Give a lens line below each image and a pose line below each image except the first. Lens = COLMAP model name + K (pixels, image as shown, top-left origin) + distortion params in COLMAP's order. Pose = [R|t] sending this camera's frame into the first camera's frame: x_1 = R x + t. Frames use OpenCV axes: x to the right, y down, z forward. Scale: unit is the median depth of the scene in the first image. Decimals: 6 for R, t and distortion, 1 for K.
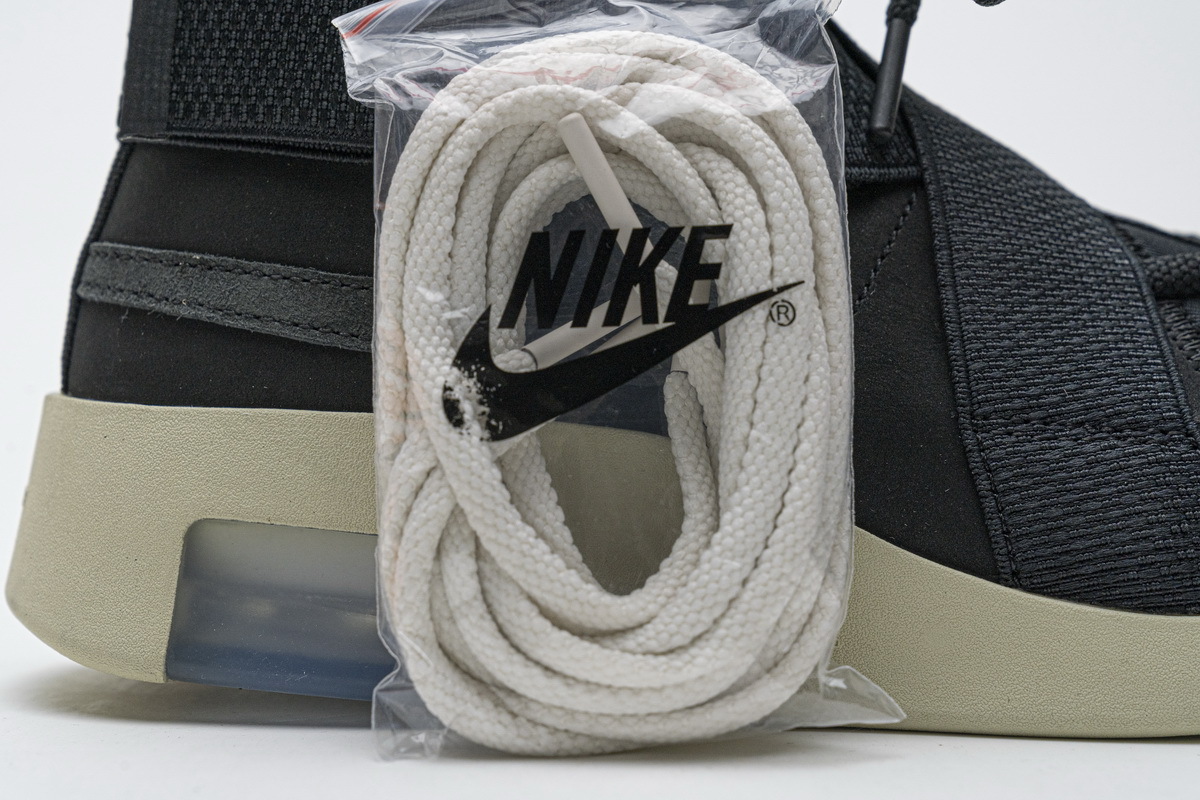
lens RADIAL K [[2439.1, 0, 599.5], [0, 2439.1, 402.1], [0, 0, 1]] dist [0.083893, 0.000000]
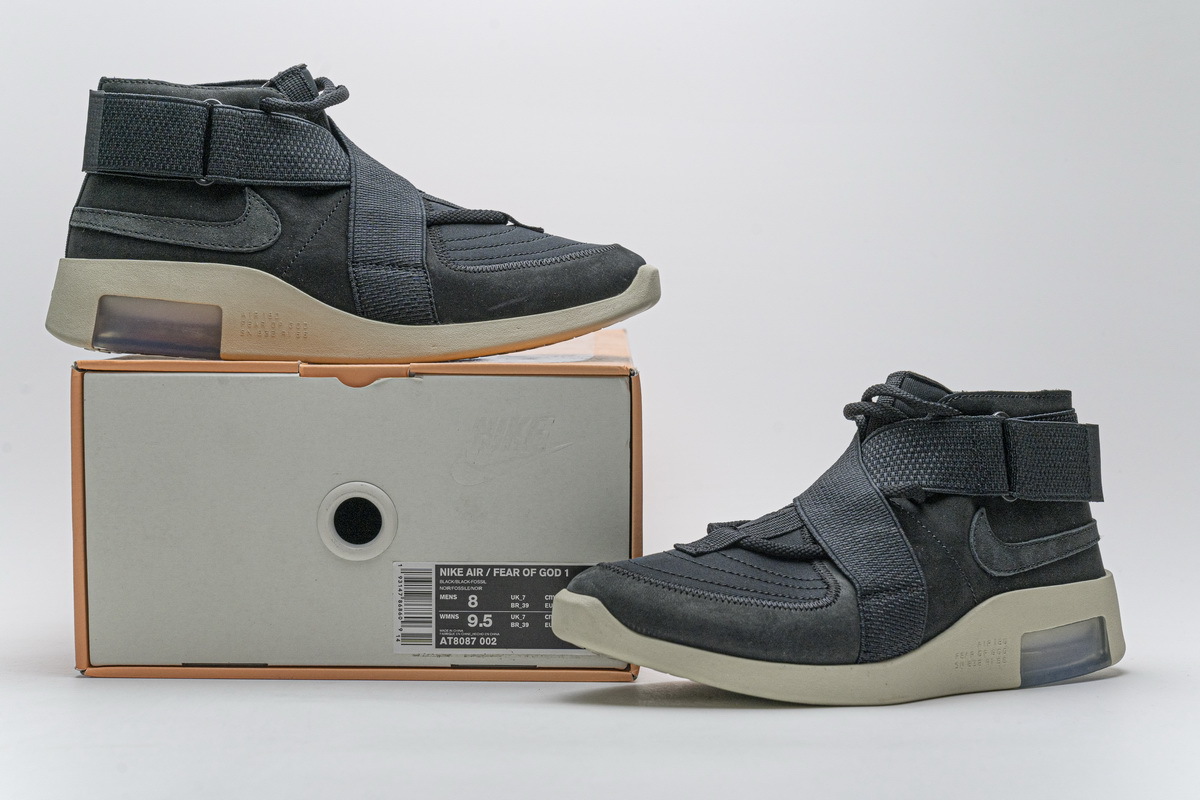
lens RADIAL K [[2064.6, 0, 601.0], [0, 2064.6, 402.0], [0, 0, 1]] dist [-0.066269, 0.000000]
pose [[0.999623, 0.006146, -0.026753, 0.520380], [-0.005995, 0.999966, 0.005746, 0.160104], [0.026787, -0.005584, 0.999626, -1.538226]]
